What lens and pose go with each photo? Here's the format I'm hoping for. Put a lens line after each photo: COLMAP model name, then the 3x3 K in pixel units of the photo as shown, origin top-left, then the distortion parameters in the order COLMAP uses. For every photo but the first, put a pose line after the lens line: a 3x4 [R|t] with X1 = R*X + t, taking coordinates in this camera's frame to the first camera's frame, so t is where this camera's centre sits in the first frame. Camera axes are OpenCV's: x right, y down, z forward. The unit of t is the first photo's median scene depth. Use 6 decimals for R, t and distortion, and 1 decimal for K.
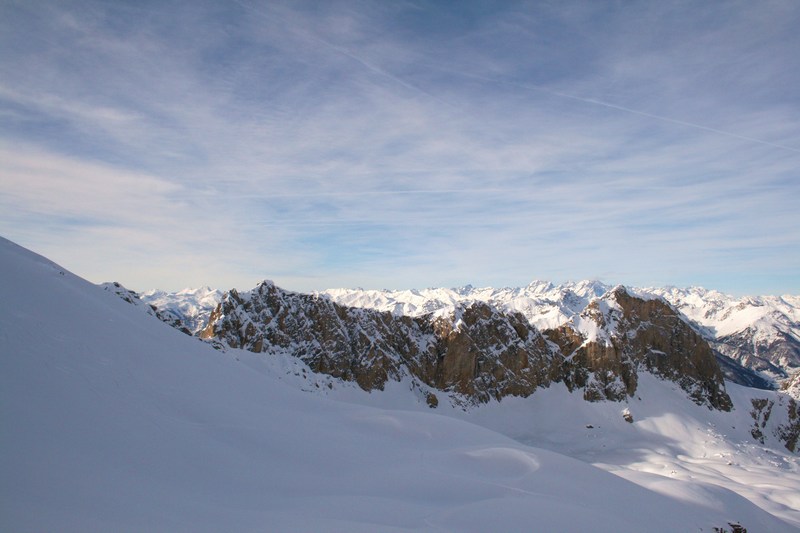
lens RADIAL K [[669.9, 0, 403.0], [0, 669.9, 272.5], [0, 0, 1]] dist [-0.095628, 0.012753]
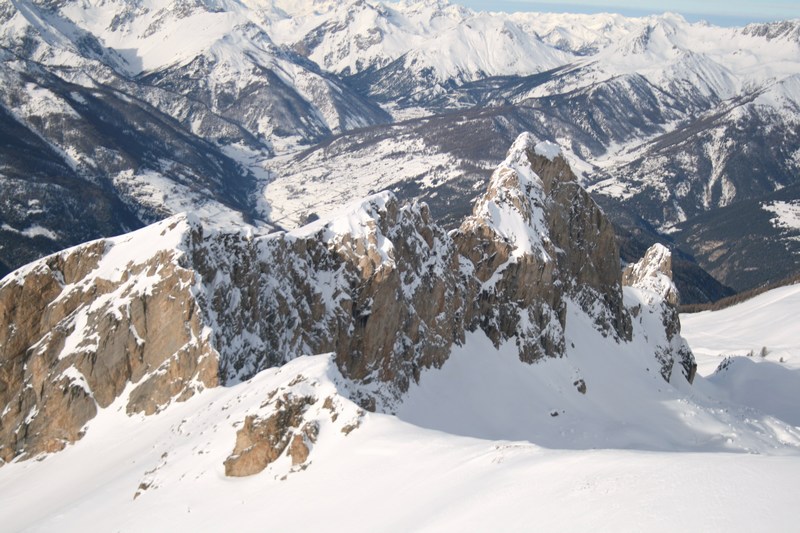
lens RADIAL K [[1452.5, 0, 398.8], [0, 1452.5, 269.4], [0, 0, 1]] dist [0.050852, 0.000000]
pose [[0.798232, -0.063707, 0.598971, -0.640820], [-0.082898, 0.973310, 0.213998, -0.161518], [-0.596618, -0.220473, 0.771647, 0.172106]]
